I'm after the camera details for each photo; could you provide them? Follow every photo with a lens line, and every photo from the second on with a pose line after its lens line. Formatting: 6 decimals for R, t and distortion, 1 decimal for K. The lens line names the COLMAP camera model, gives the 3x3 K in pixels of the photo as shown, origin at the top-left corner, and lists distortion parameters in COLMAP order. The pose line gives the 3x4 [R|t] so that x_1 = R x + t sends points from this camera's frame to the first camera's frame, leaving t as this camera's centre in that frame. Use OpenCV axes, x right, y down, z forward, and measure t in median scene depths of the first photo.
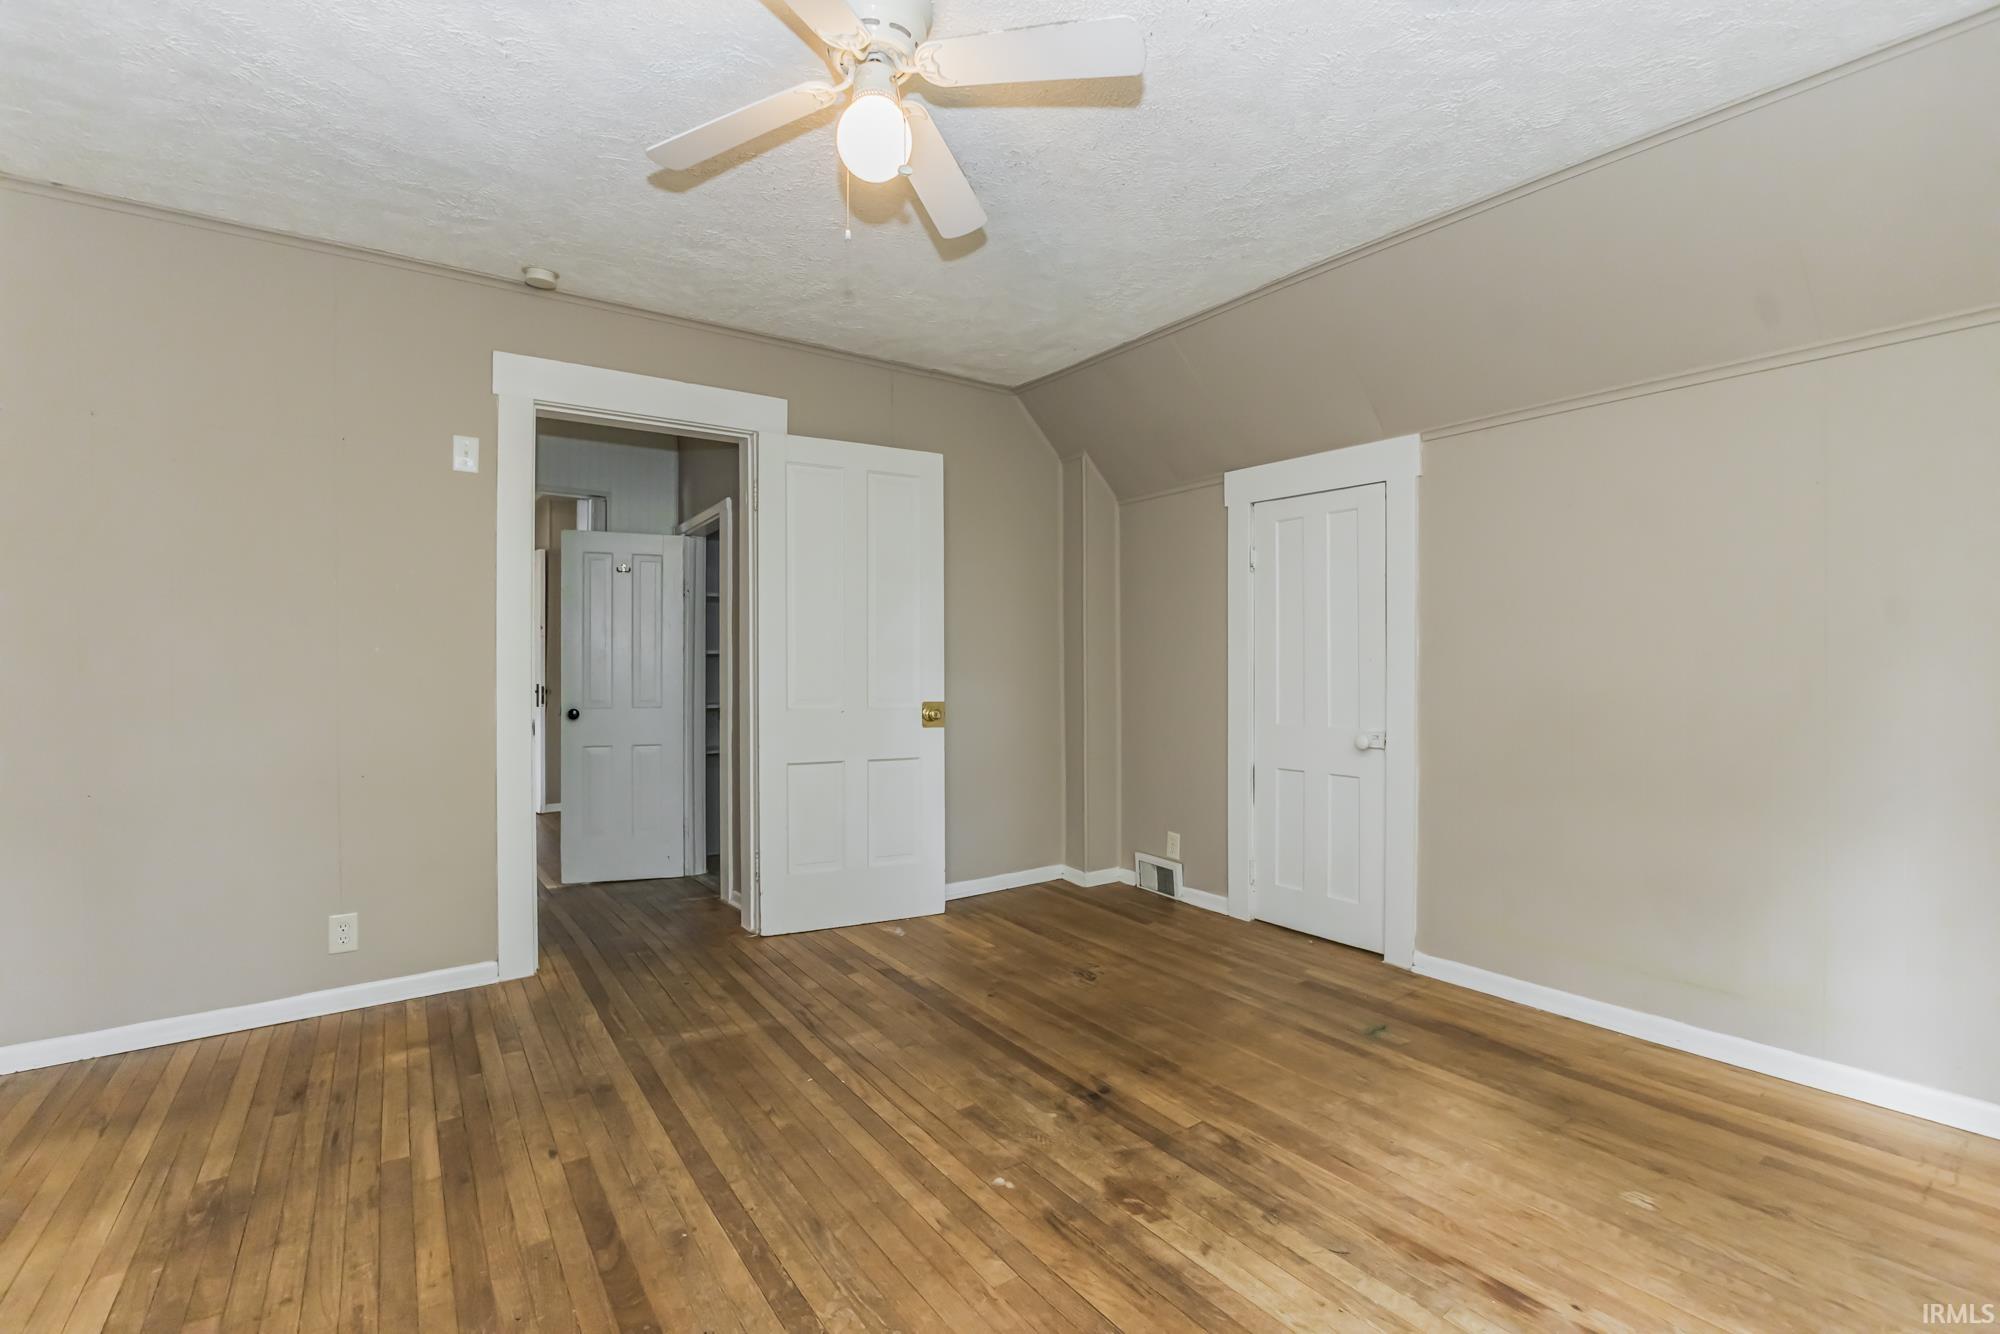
lens RADIAL K [[876.1, 0, 1001.0], [0, 876.1, 671.0], [0, 0, 1]] dist [-0.015130, 0.001066]
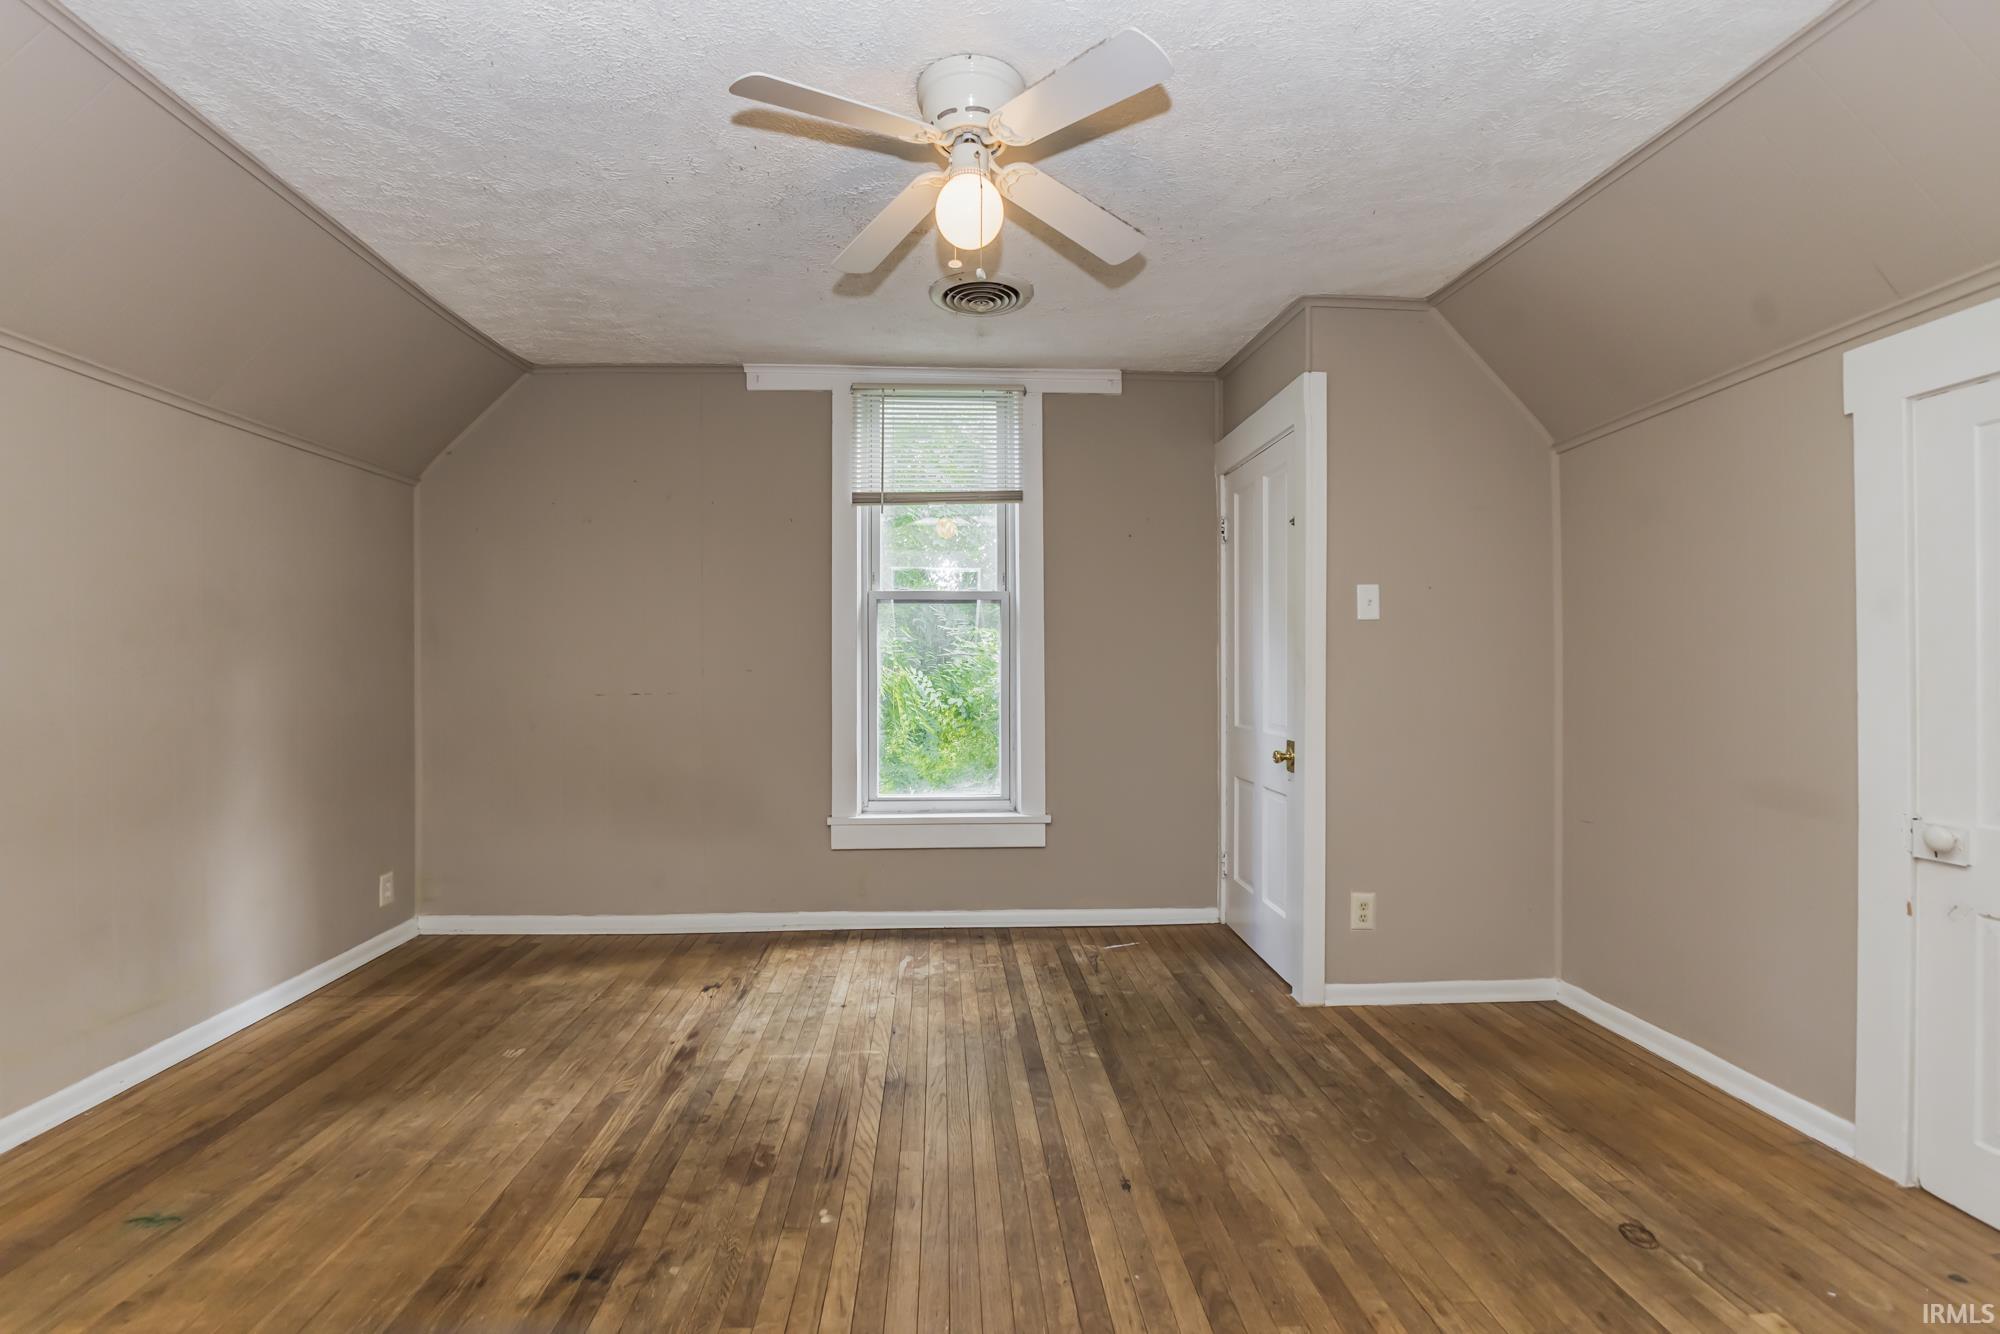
lens RADIAL K [[876.1, 0, 1005.5], [0, 876.1, 671.0], [0, 0, 1]] dist [-0.015130, 0.001066]
pose [[-0.852810, 0.000074, 0.522222, -0.674030], [-0.000393, 1.000000, -0.000782, -0.019253], [-0.522222, -0.000872, -0.852809, 1.721537]]
